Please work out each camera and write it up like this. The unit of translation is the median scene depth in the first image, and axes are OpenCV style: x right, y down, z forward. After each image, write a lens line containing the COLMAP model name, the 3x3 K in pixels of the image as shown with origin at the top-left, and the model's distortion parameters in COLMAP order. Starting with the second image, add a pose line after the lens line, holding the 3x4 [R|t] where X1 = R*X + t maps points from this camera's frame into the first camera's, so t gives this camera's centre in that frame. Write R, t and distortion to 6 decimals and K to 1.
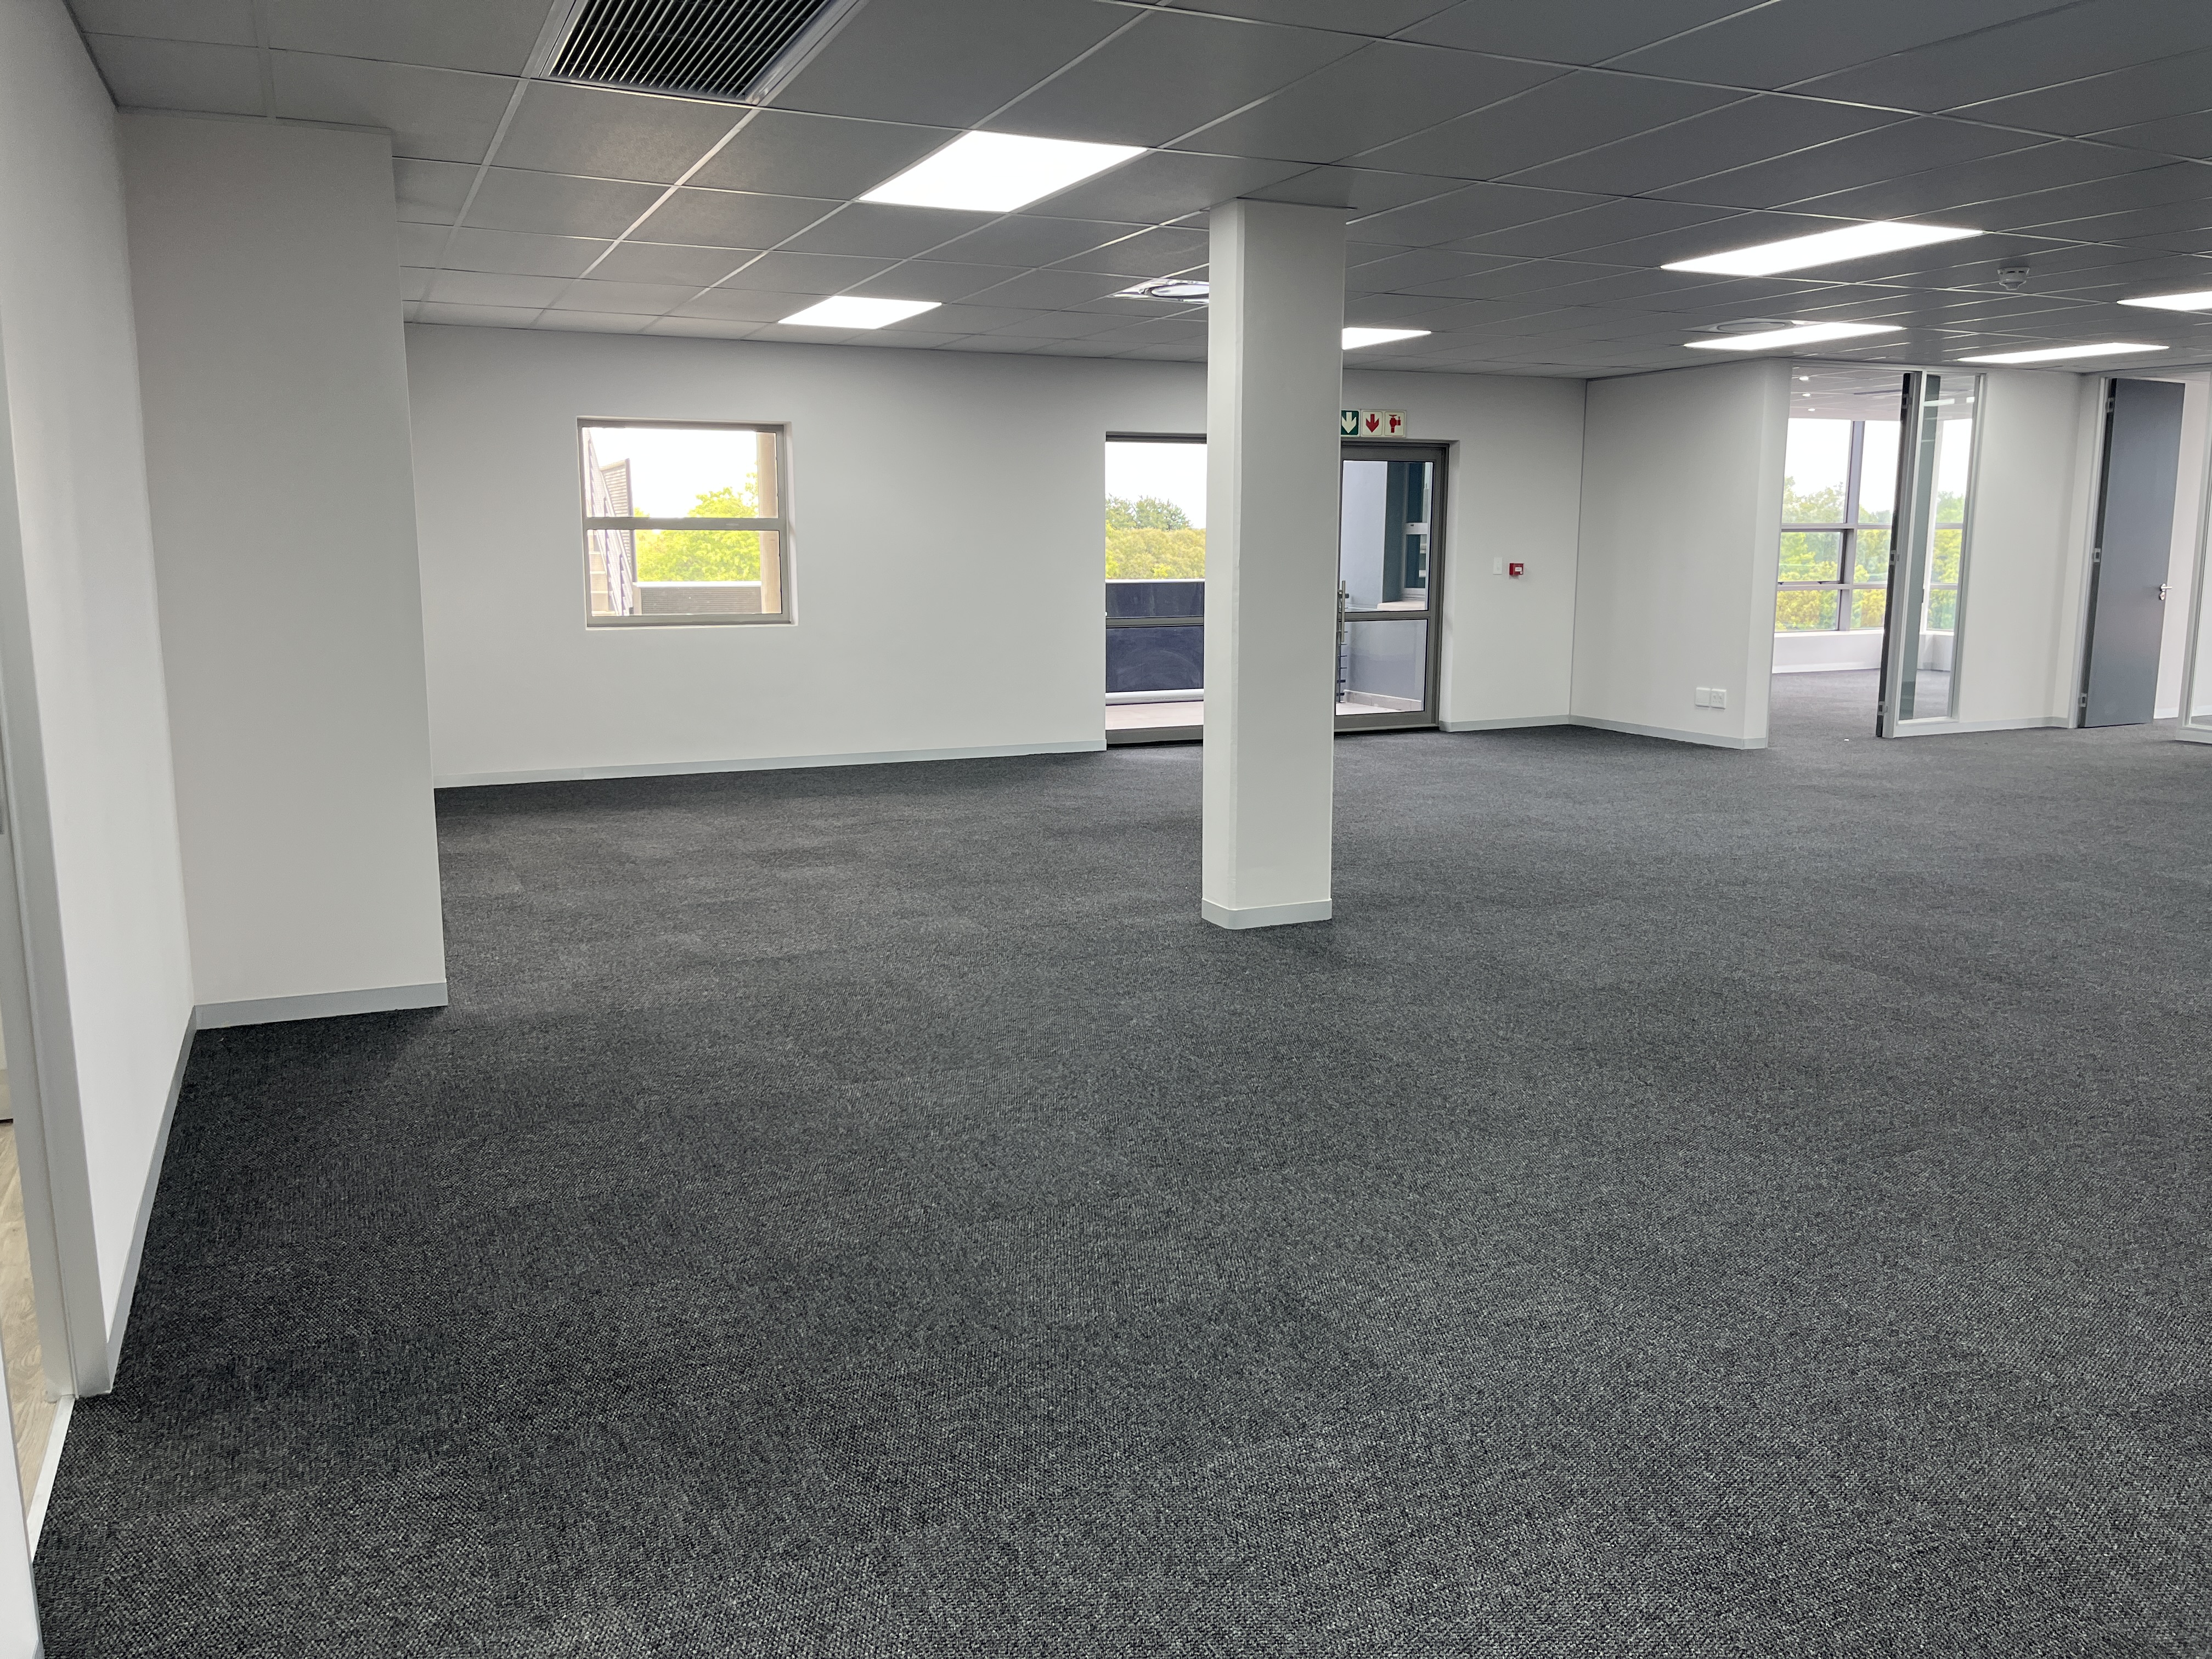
lens RADIAL K [[1671.8, 0, 1115.7], [0, 1671.8, 819.4], [0, 0, 1]] dist [0.059690, -0.089786]
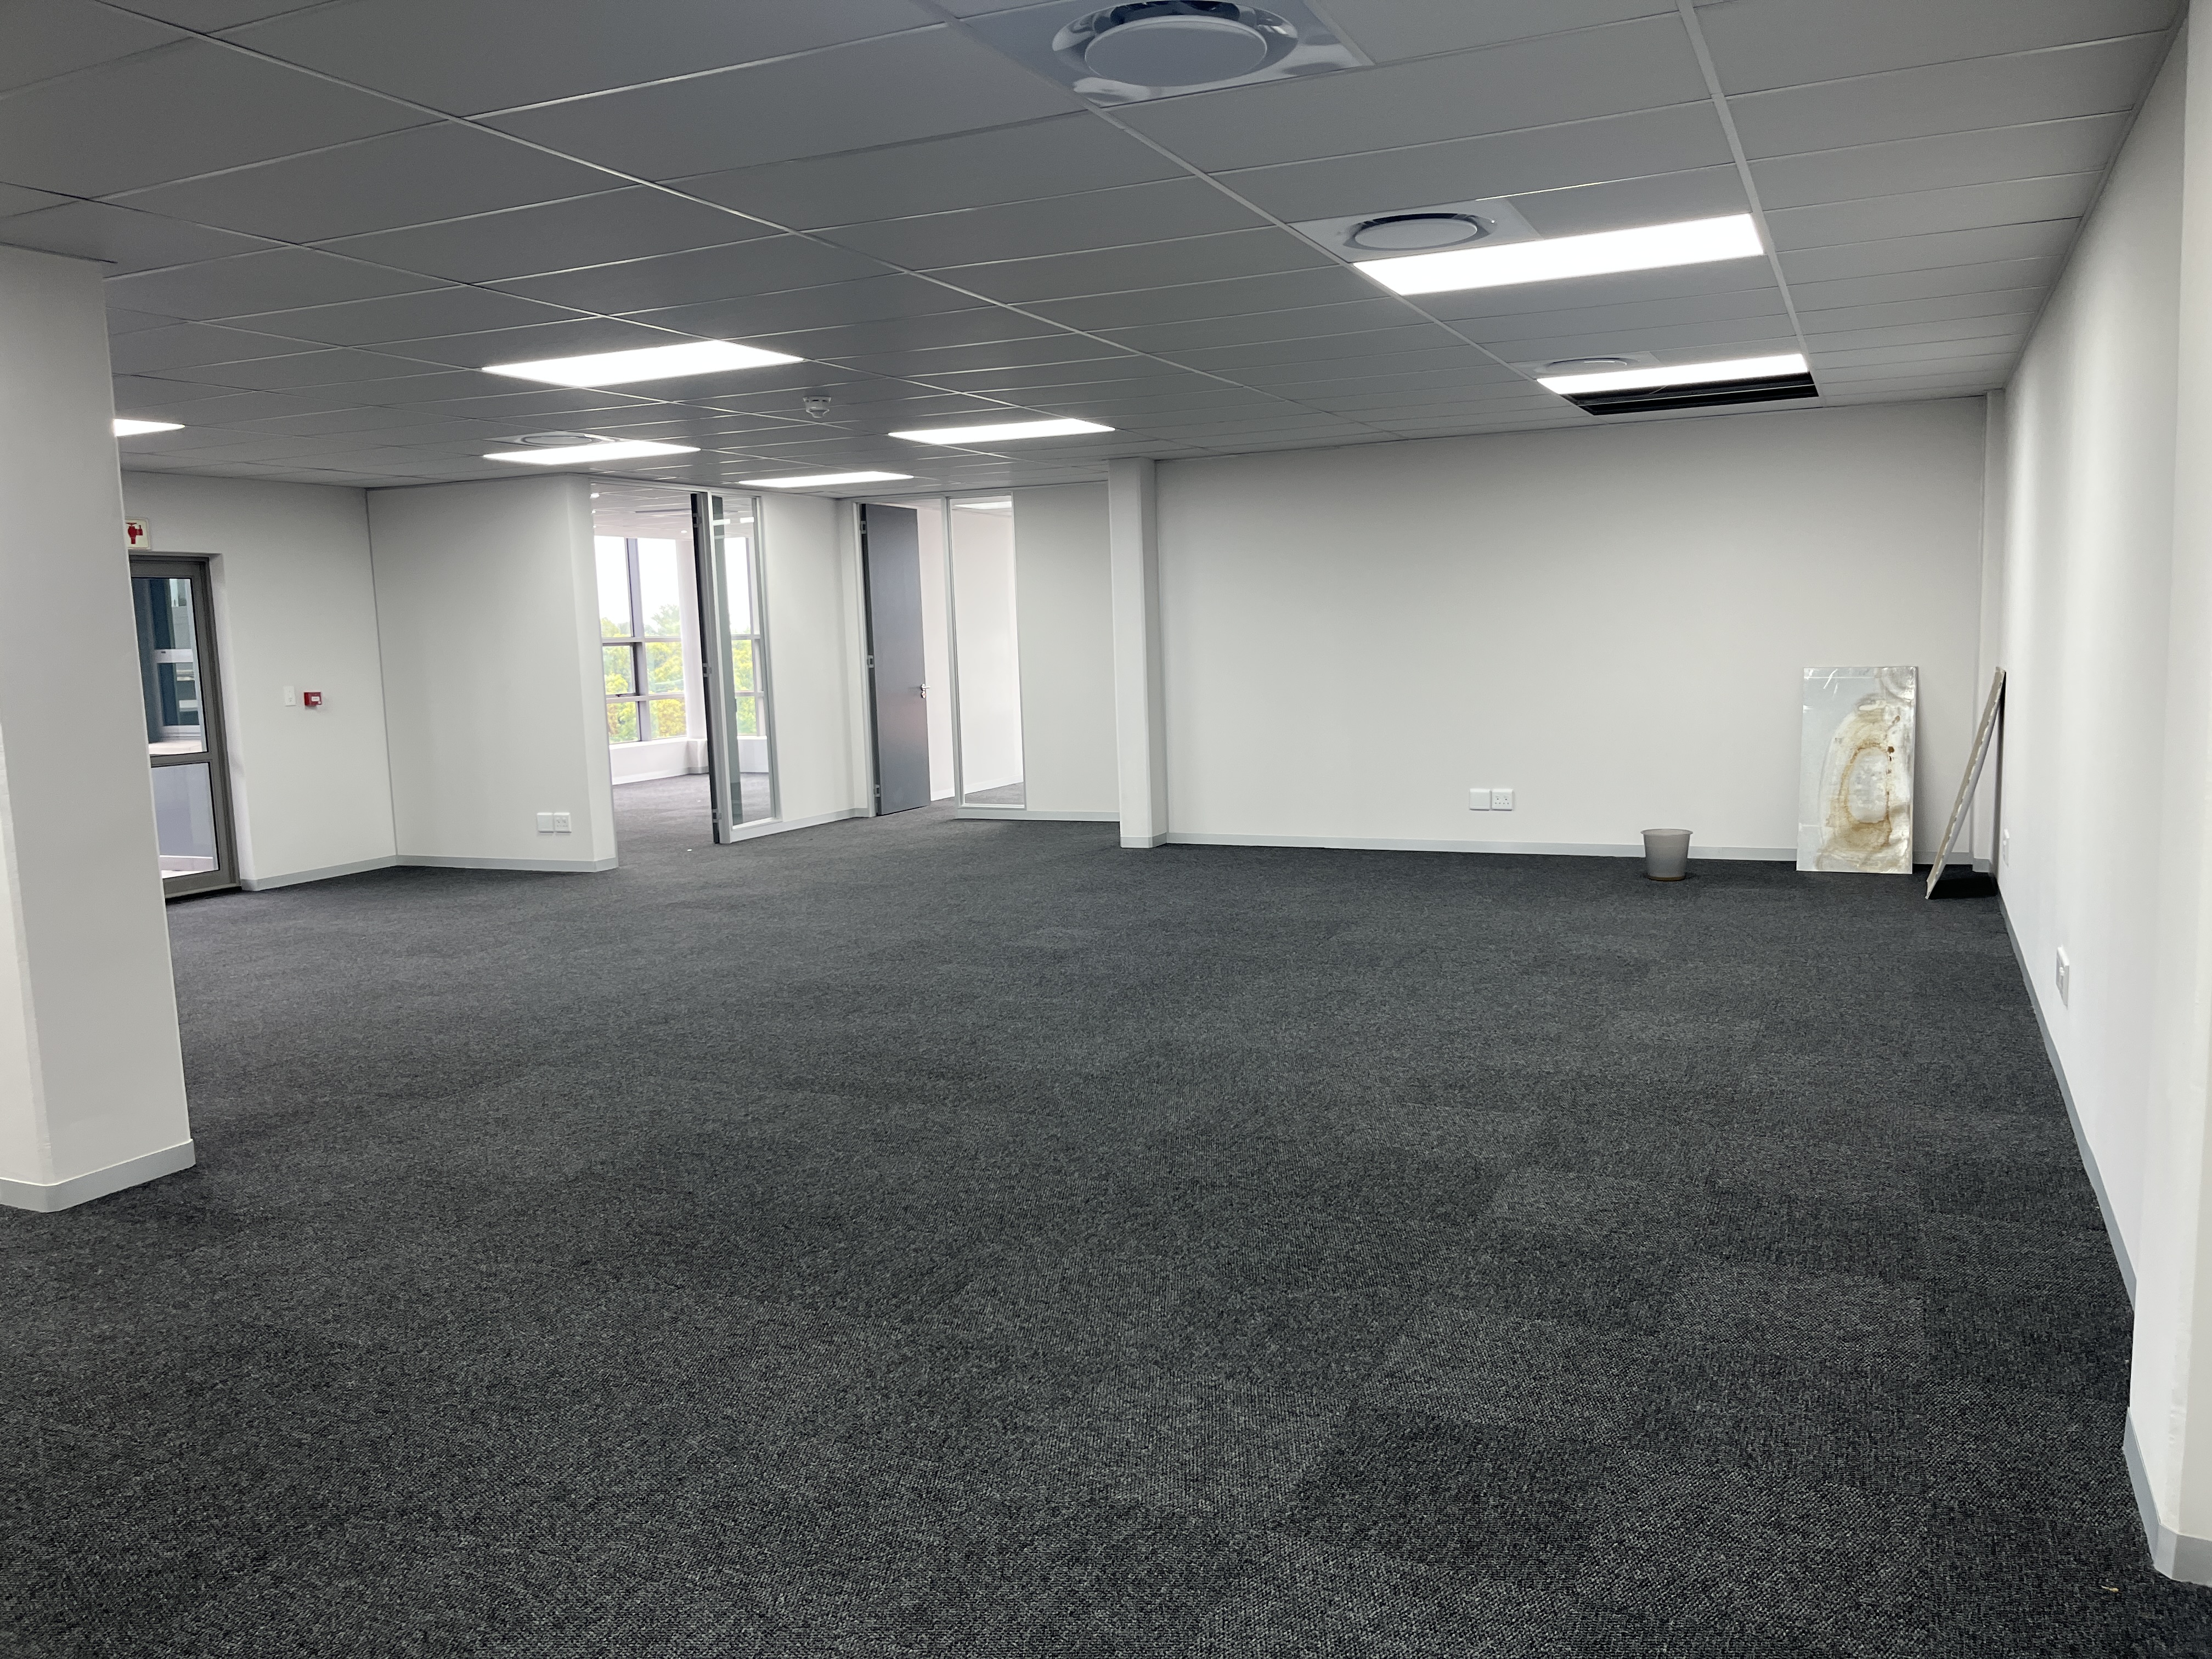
lens RADIAL K [[1671.8, 0, 1115.7], [0, 1671.8, 819.4], [0, 0, 1]] dist [0.059690, -0.089786]
pose [[0.756831, -0.098806, 0.646100, -0.028986], [0.141046, 0.989906, -0.013836, -0.021455], [-0.638211, 0.101601, 0.763128, 0.093716]]
